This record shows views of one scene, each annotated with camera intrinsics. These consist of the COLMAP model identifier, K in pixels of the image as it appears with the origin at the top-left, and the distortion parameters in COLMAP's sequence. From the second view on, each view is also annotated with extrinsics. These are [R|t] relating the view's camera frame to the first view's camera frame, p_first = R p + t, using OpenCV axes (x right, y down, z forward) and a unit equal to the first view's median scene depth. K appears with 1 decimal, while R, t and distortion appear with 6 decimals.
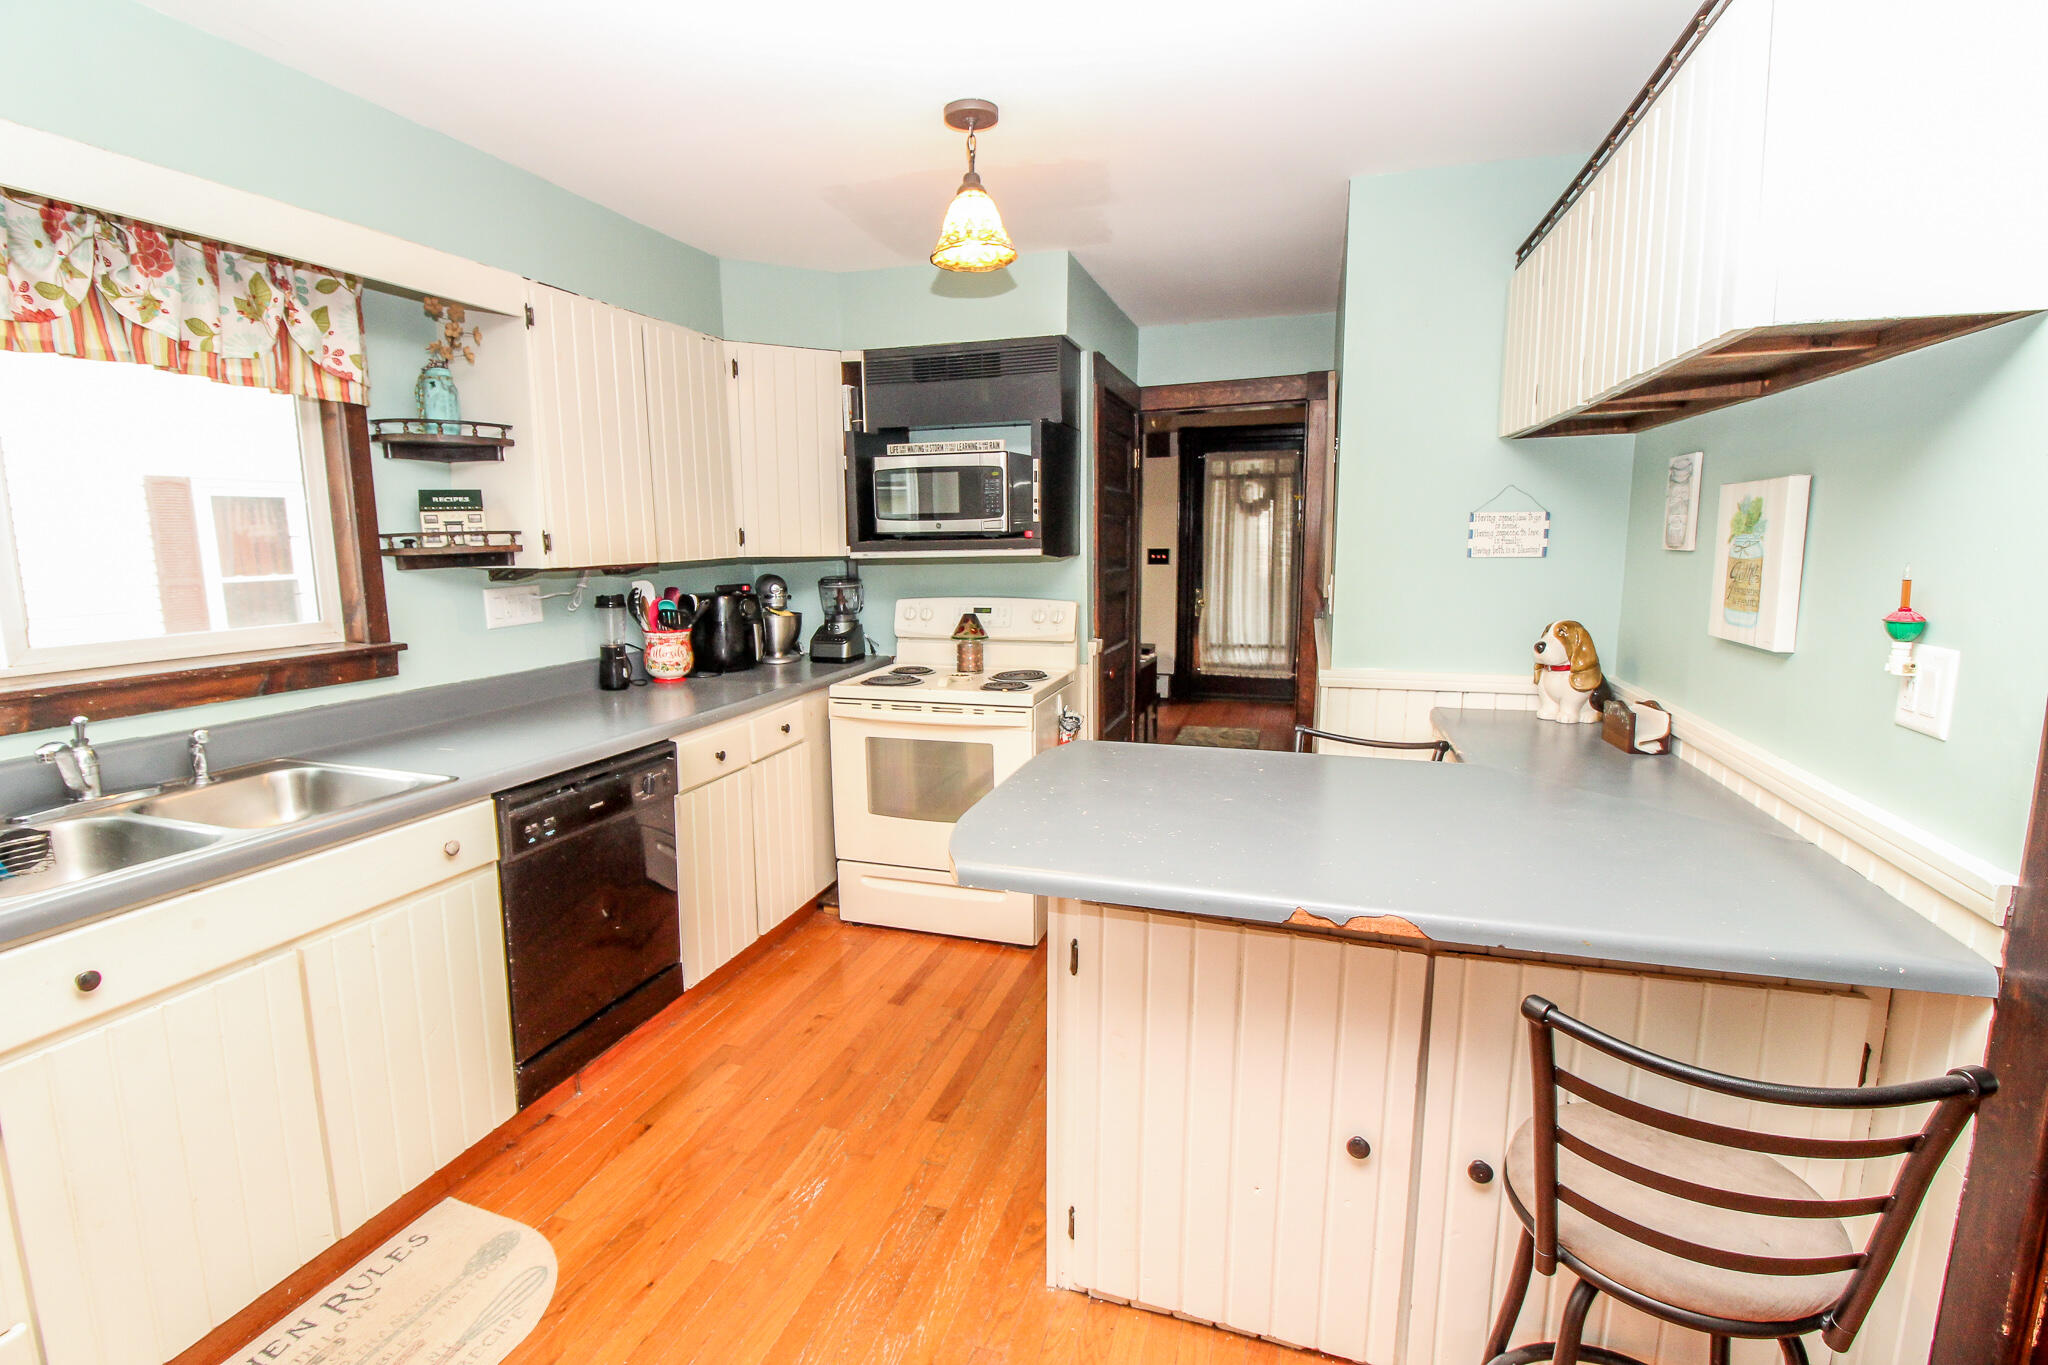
lens RADIAL K [[944.0, 0, 998.9], [0, 944.0, 679.1], [0, 0, 1]] dist [0.000966, -0.014550]
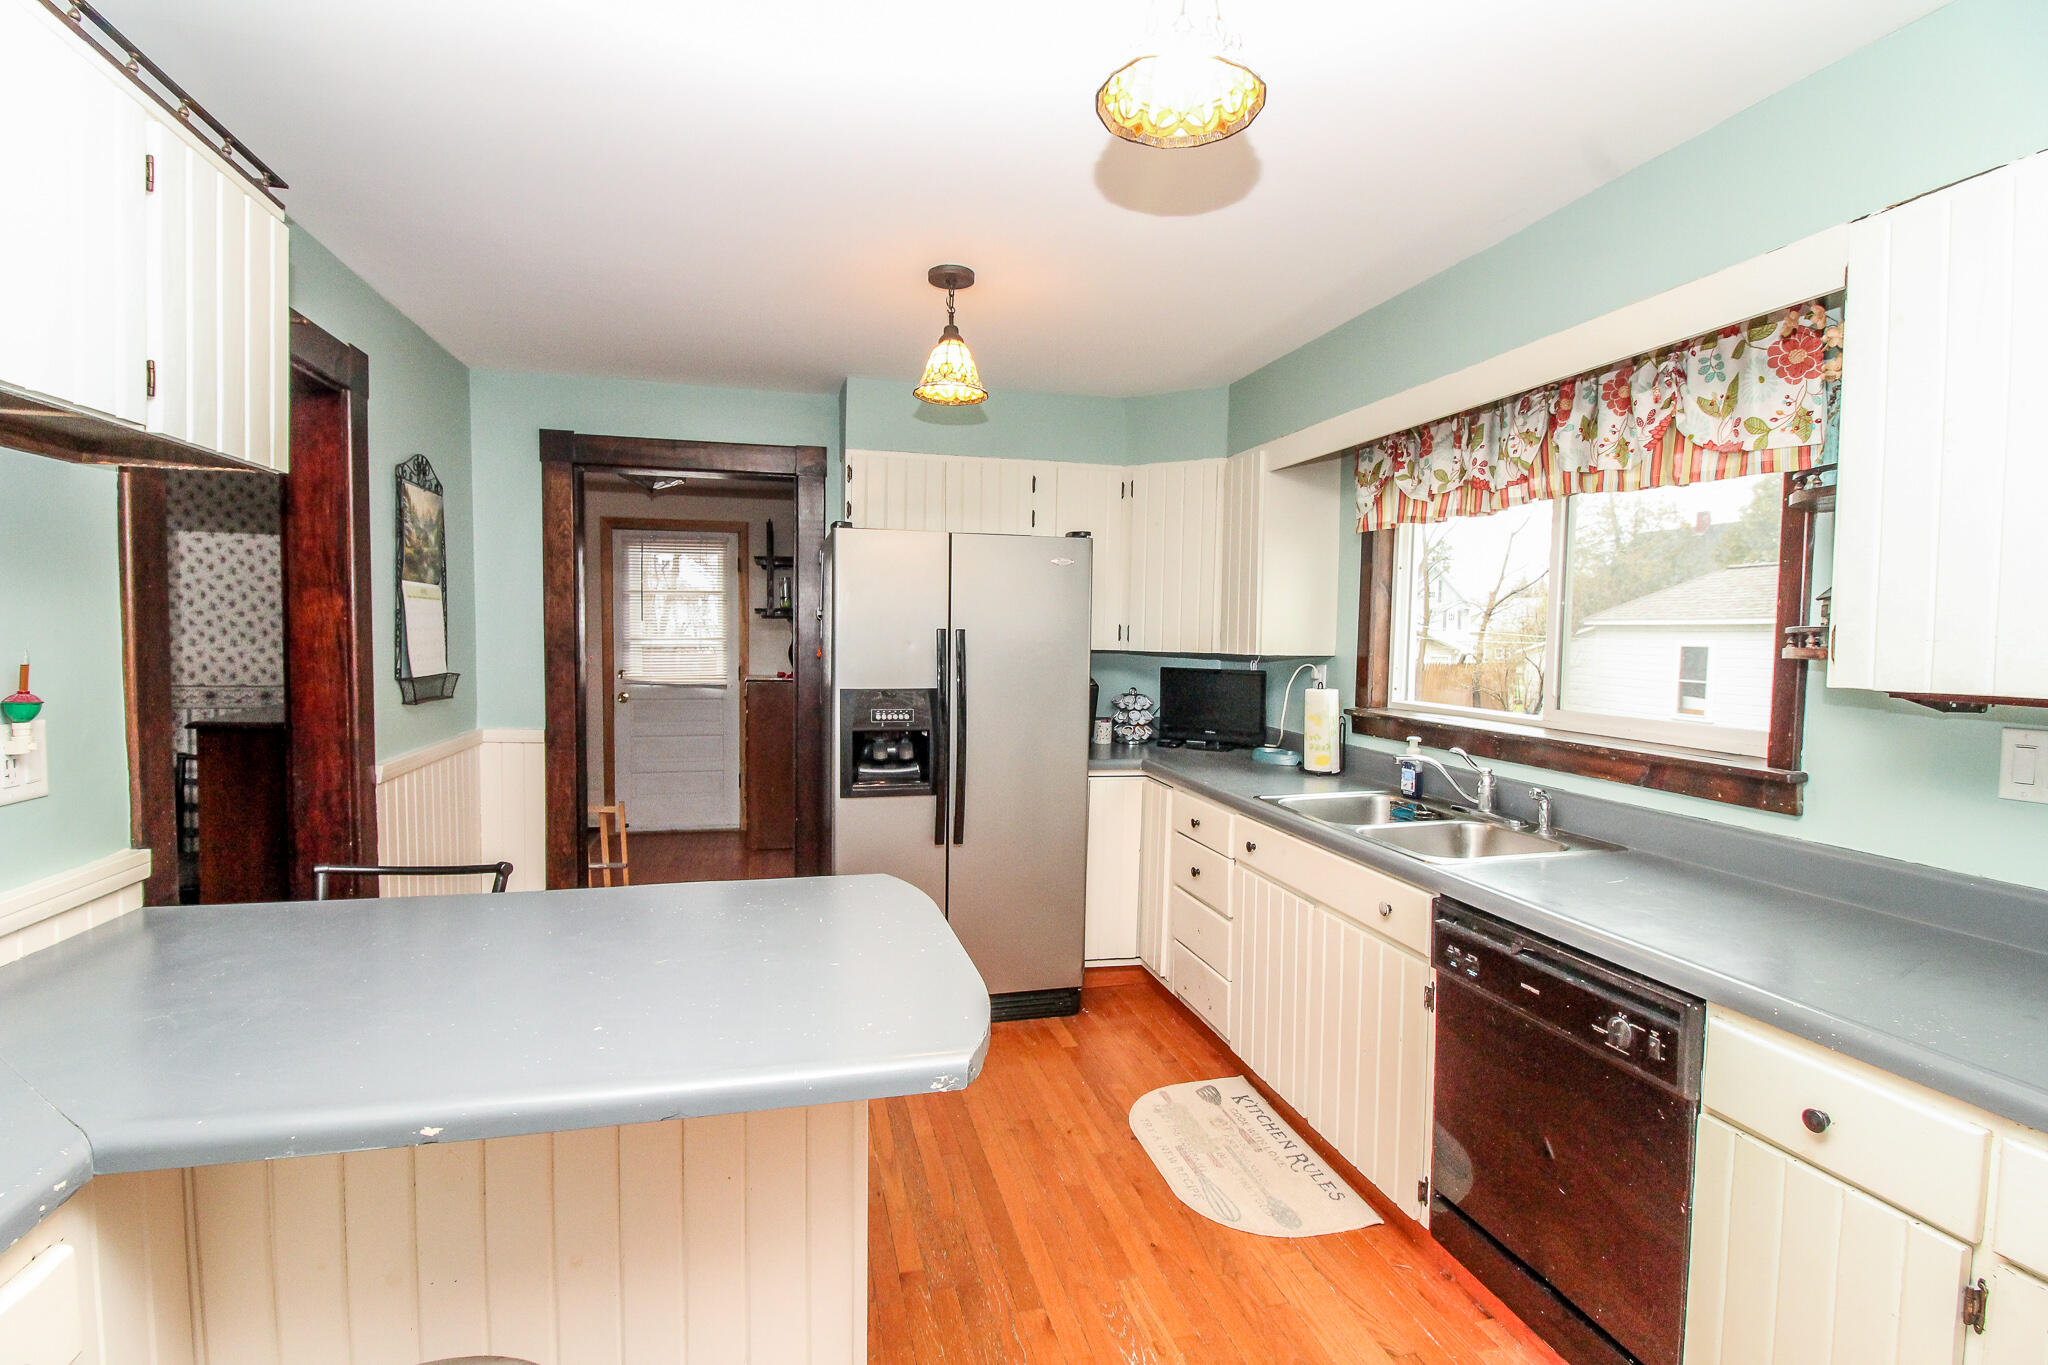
lens RADIAL K [[942.5, 0, 1010.8], [0, 942.5, 677.6], [0, 0, 1]] dist [-0.000040, -0.012272]
pose [[-0.843857, 0.025724, -0.535952, 0.283286], [-0.085191, 0.979757, 0.181159, -0.187582], [0.529763, 0.198530, -0.824583, 1.211587]]
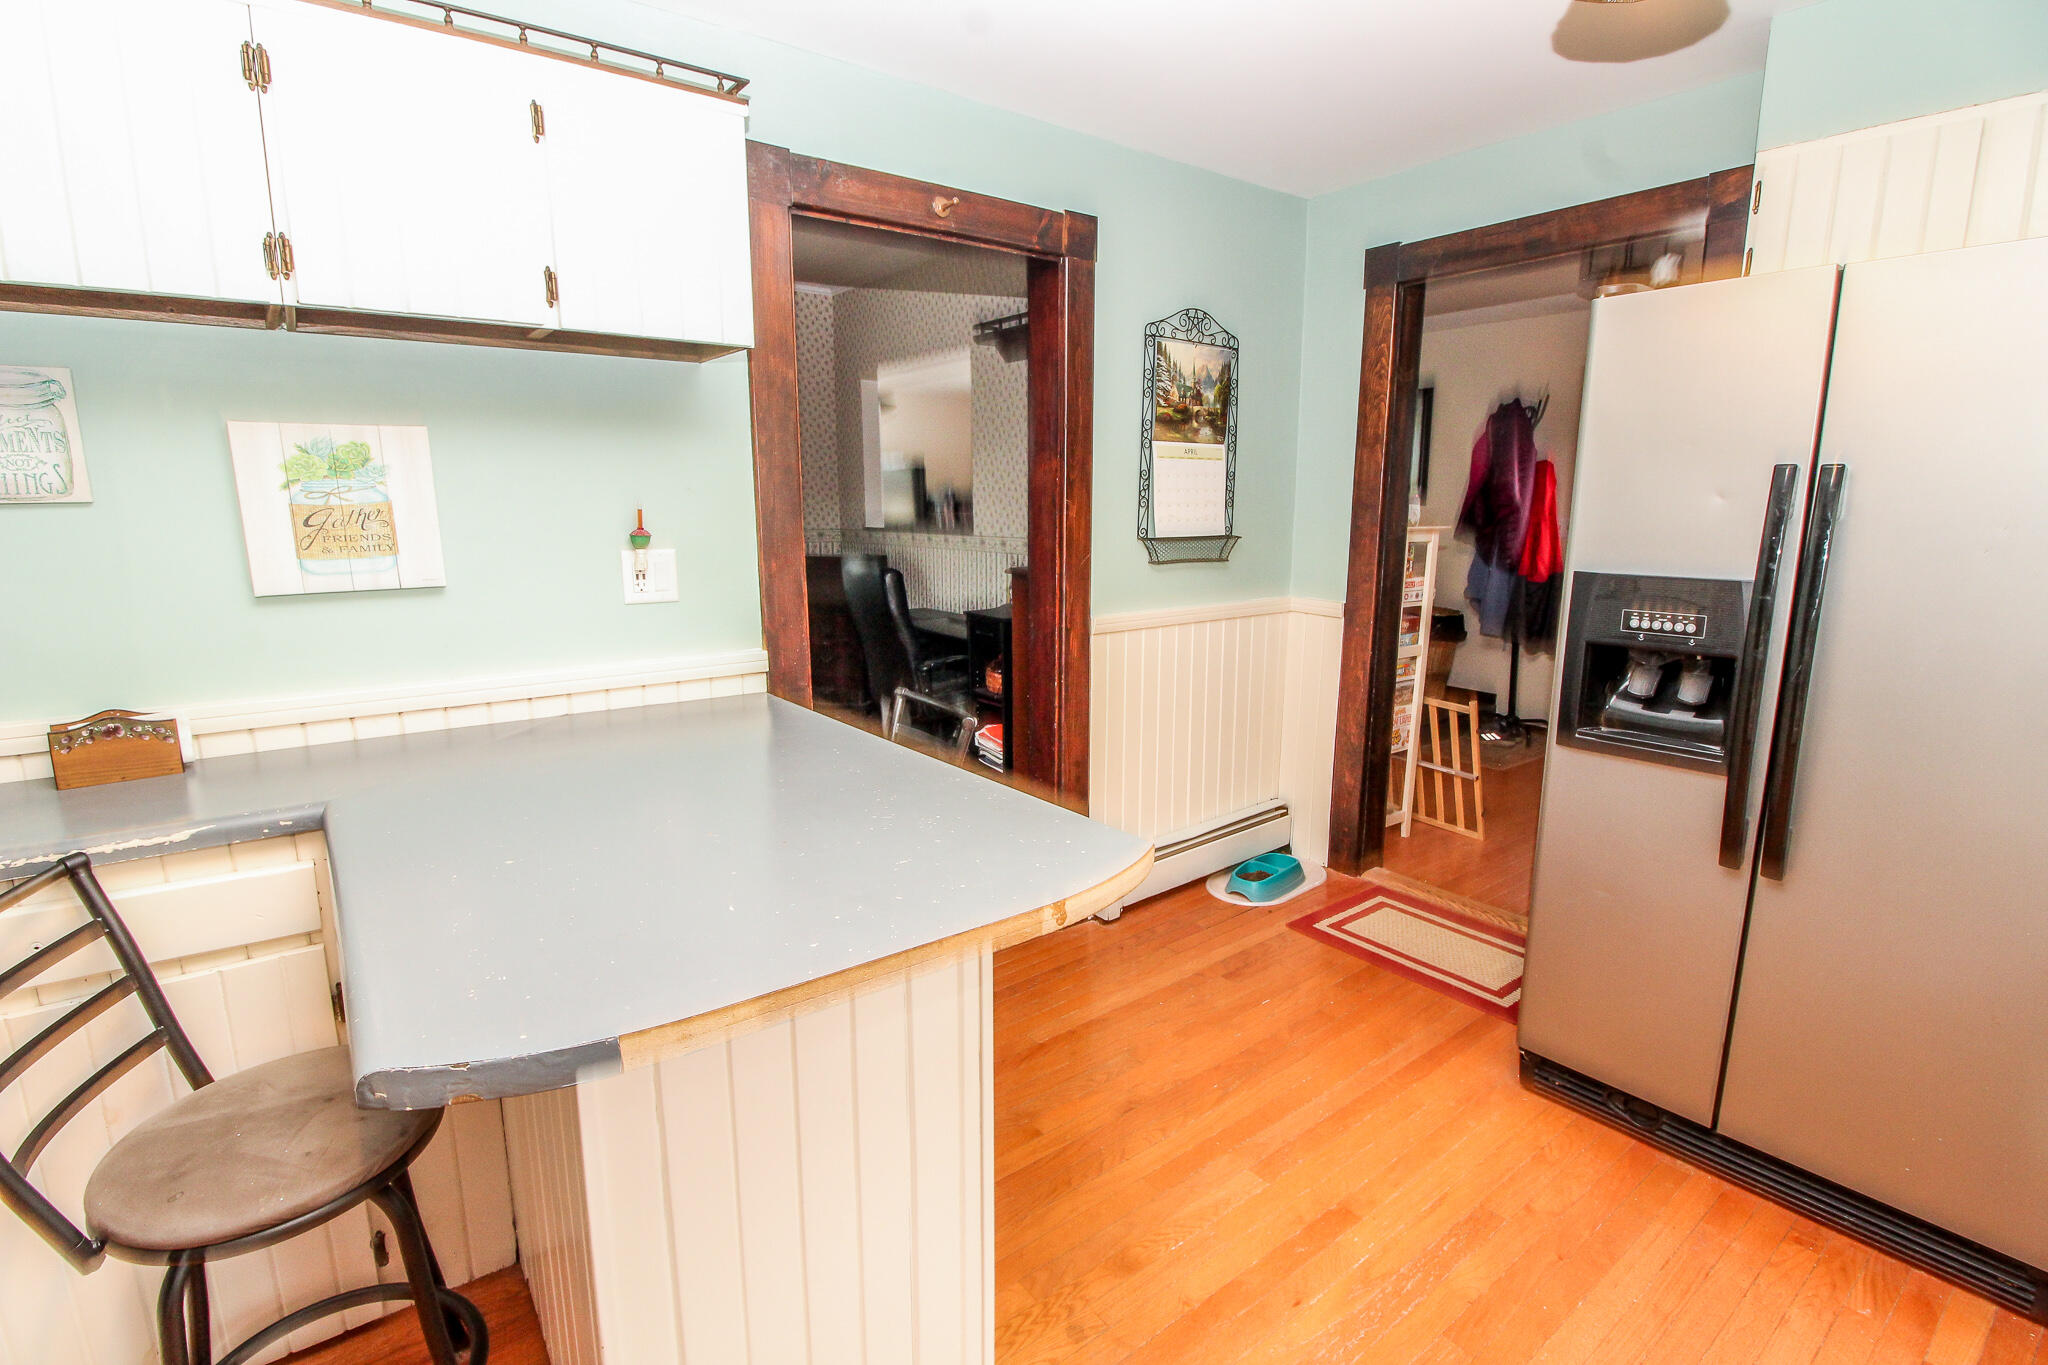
lens RADIAL K [[954.8, 0, 986.3], [0, 954.8, 683.0], [0, 0, 1]] dist [0.000794, -0.012180]
pose [[-0.818867, -0.093254, 0.566357, -0.229897], [0.098963, 0.948999, 0.299344, -0.124556], [-0.565387, 0.301171, -0.767876, 0.976454]]
